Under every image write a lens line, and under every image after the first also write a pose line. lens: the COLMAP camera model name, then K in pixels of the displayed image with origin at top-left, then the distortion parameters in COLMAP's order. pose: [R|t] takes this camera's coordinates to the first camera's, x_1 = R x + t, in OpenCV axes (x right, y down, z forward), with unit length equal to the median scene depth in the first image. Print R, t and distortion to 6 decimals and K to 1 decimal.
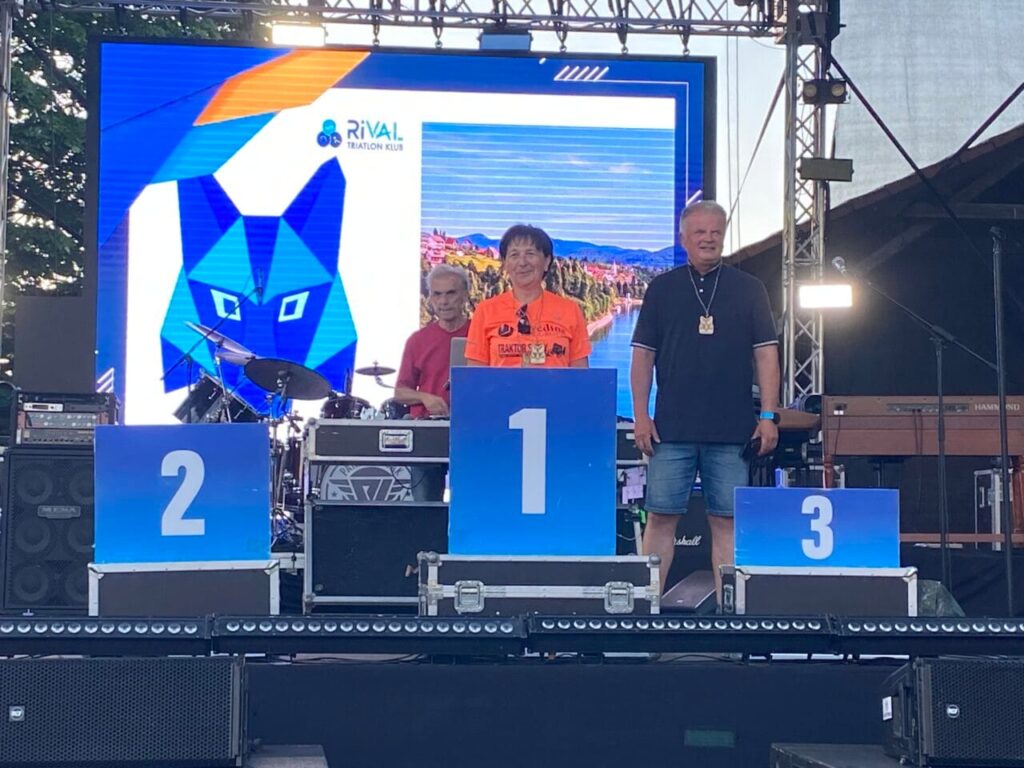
lens RADIAL K [[2205.5, 0, 485.9], [0, 2205.5, 387.1], [0, 0, 1]] dist [0.181915, -0.155091]
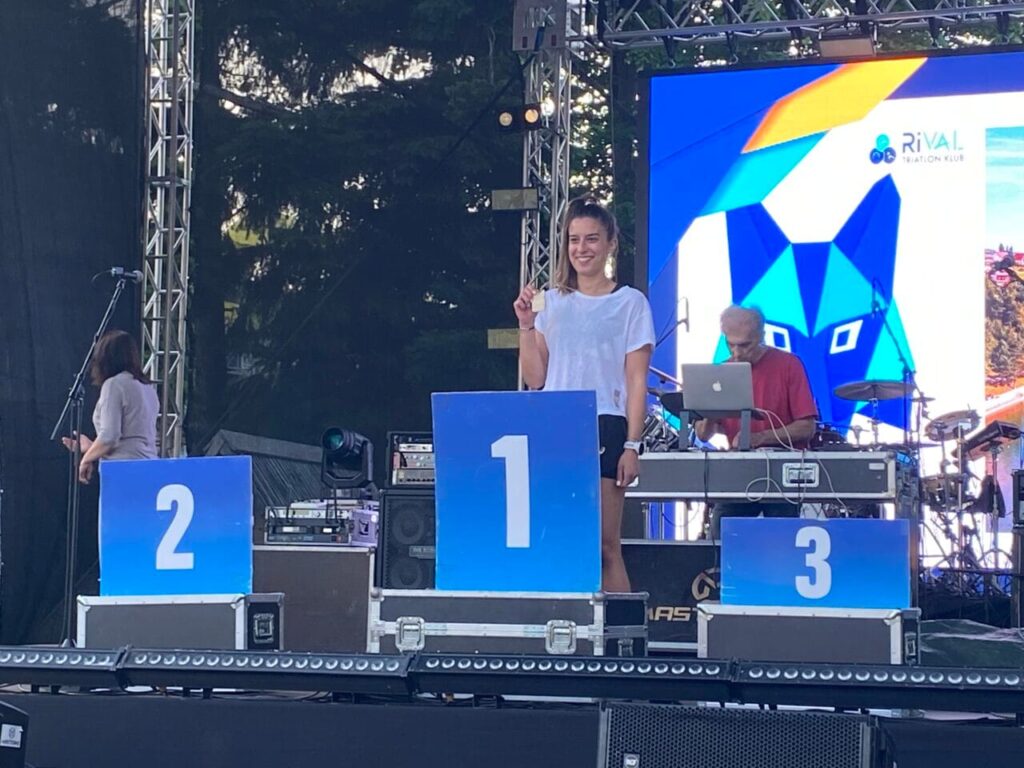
lens RADIAL K [[2317.6, 0, 488.7], [0, 2317.6, 378.1], [0, 0, 1]] dist [0.193342, -0.323625]
pose [[0.899549, -0.033518, -0.435533, 0.222270], [0.022857, 0.999298, -0.029696, 0.007237], [0.436222, 0.016759, 0.899683, 0.053075]]
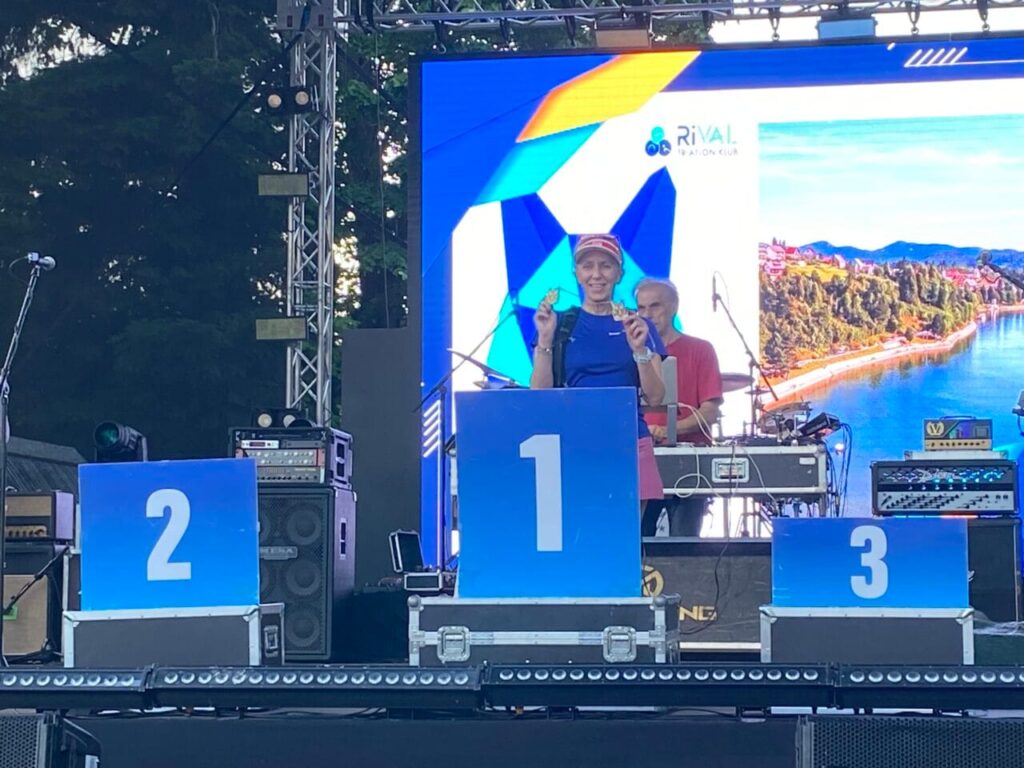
lens RADIAL K [[2314.4, 0, 527.2], [0, 2314.4, 428.1], [0, 0, 1]] dist [0.189434, -0.289566]
pose [[0.968660, -0.027499, -0.246865, 0.124356], [0.028959, 0.999578, 0.002283, 0.002345], [0.246698, -0.009361, 0.969047, 0.041009]]
